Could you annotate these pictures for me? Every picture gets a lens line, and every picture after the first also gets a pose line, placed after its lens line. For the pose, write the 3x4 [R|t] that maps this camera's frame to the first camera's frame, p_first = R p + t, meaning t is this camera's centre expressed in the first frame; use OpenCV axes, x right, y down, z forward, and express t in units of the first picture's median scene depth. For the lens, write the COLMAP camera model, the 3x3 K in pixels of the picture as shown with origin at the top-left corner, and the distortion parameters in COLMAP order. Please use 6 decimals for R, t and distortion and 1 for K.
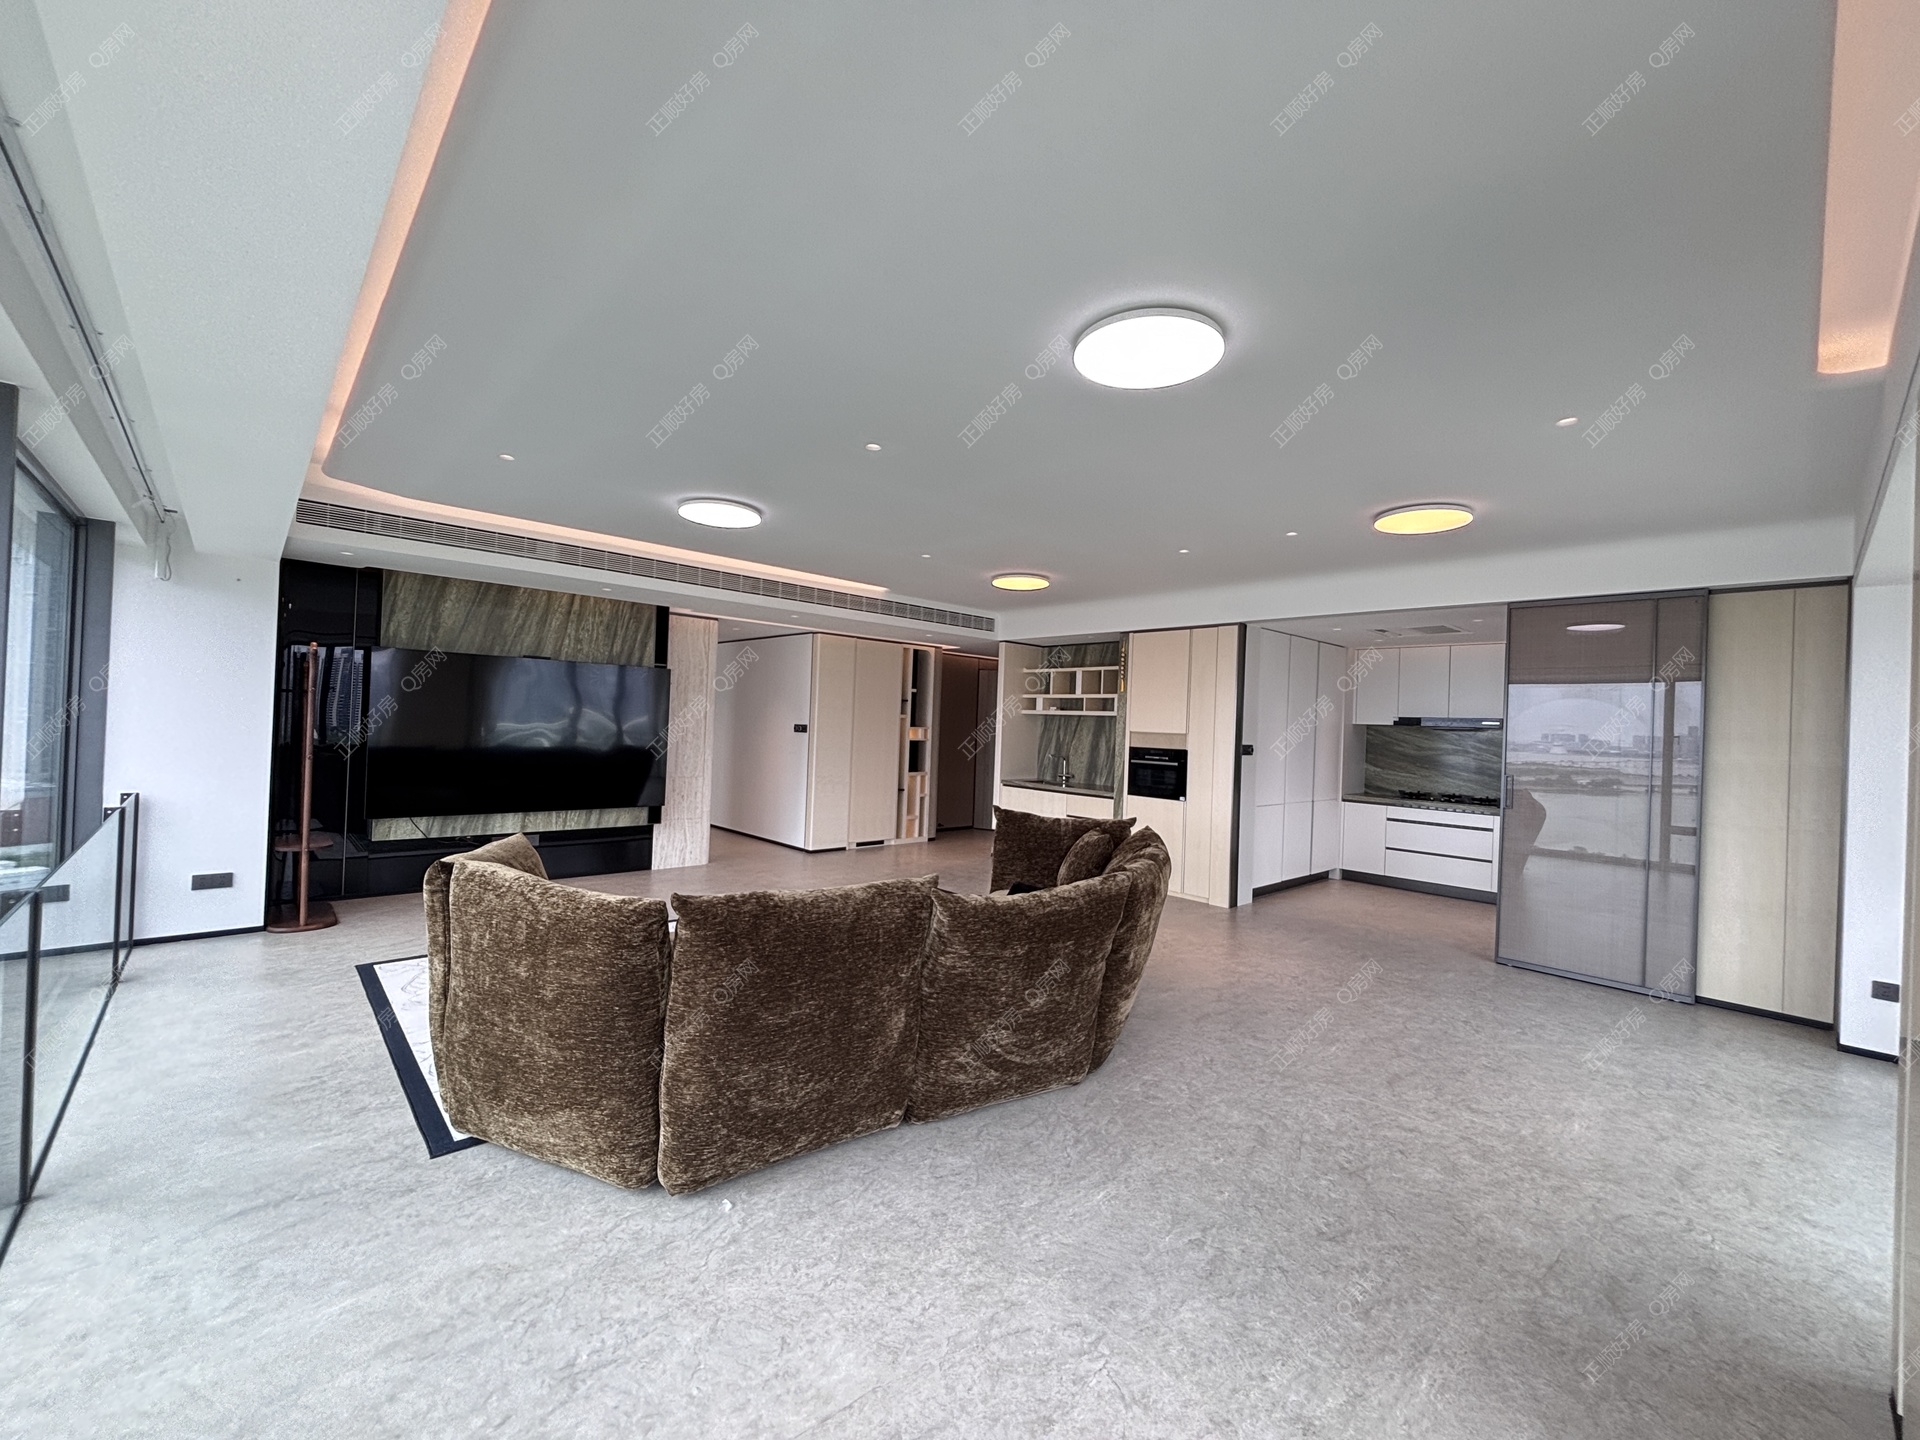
lens RADIAL K [[775.3, 0, 957.0], [0, 775.3, 718.6], [0, 0, 1]] dist [-0.002556, 0.000895]
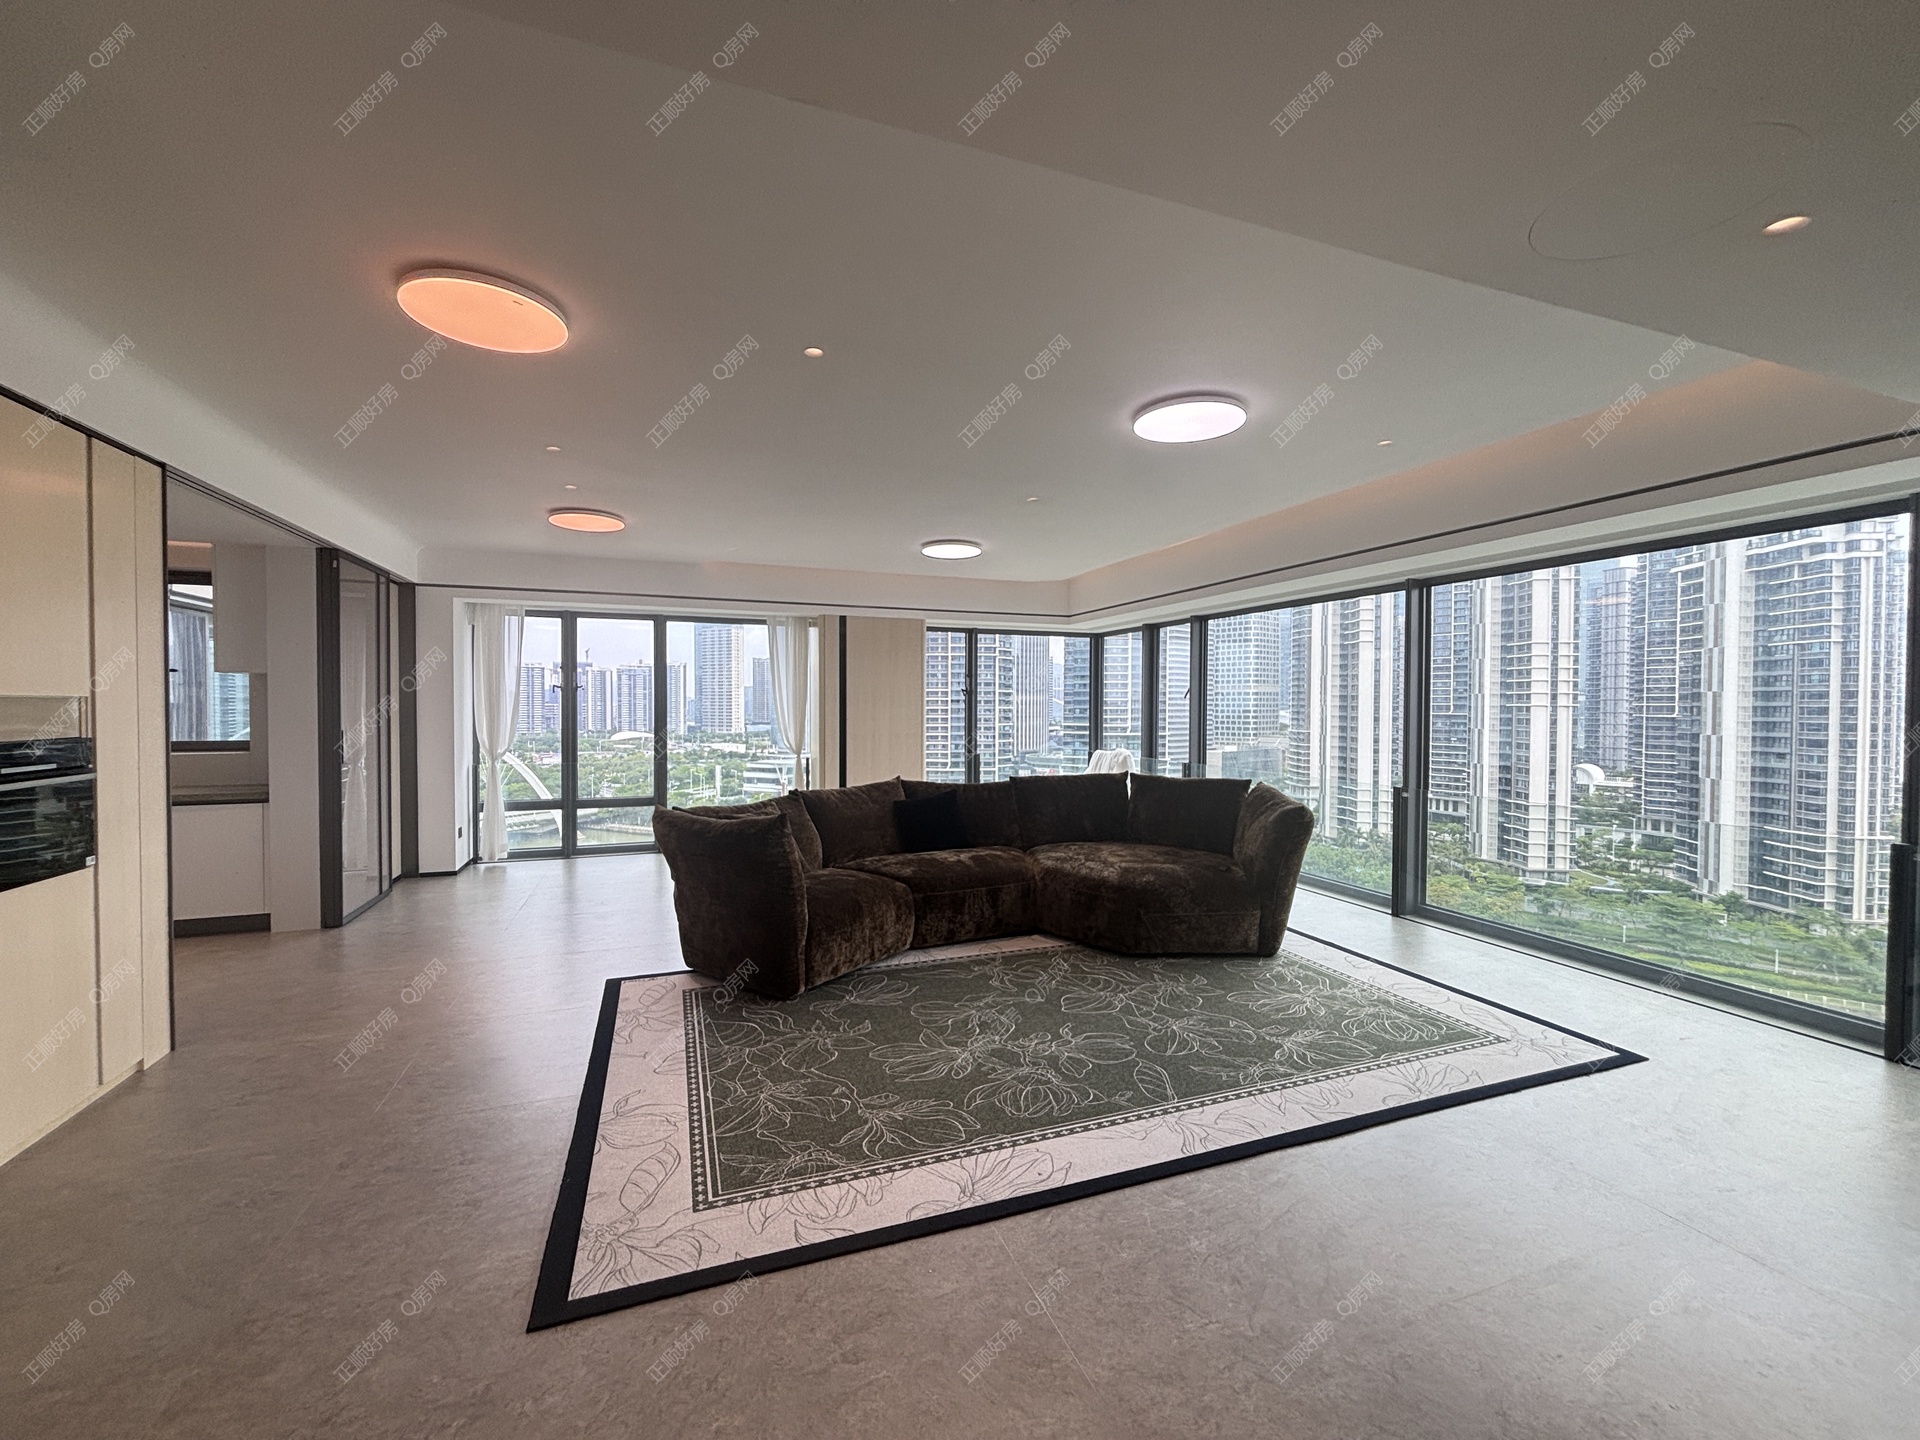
lens RADIAL K [[775.3, 0, 949.4], [0, 775.3, 714.6], [0, 0, 1]] dist [-0.002556, 0.000895]
pose [[-0.919257, -0.047301, 0.390805, -0.235804], [-0.043779, 0.998880, 0.017922, 0.002077], [-0.391215, -0.000634, -0.920299, 1.042112]]
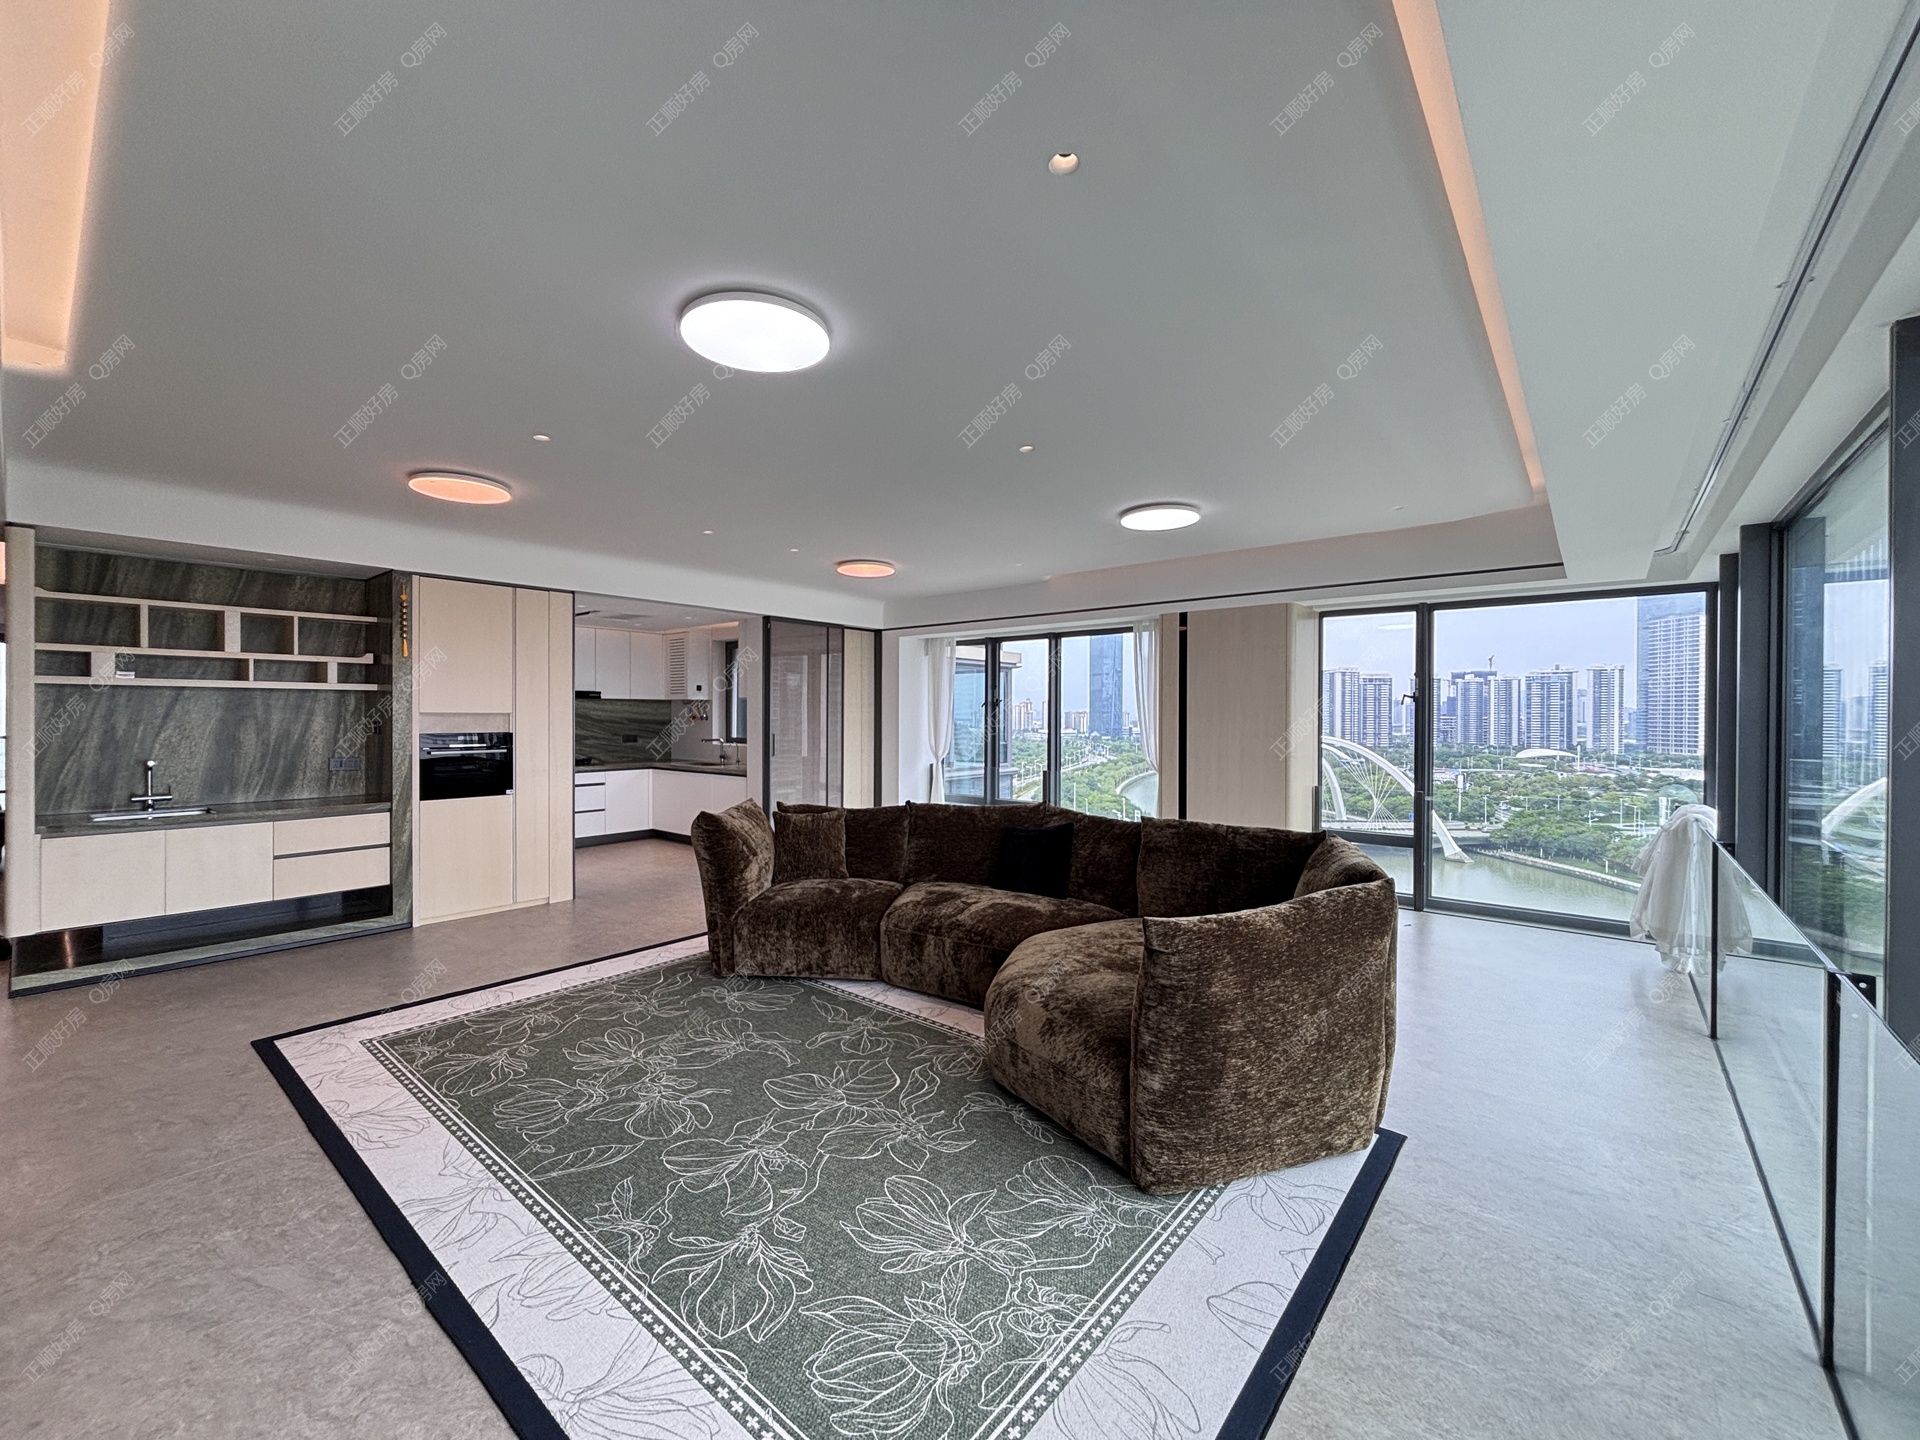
lens RADIAL K [[775.3, 0, 953.8], [0, 775.3, 725.0], [0, 0, 1]] dist [-0.002556, 0.000895]
pose [[-0.122620, -0.052512, 0.991063, -0.512299], [-0.018229, 0.998550, 0.050654, -0.016424], [-0.992286, -0.011855, -0.123400, 0.551411]]
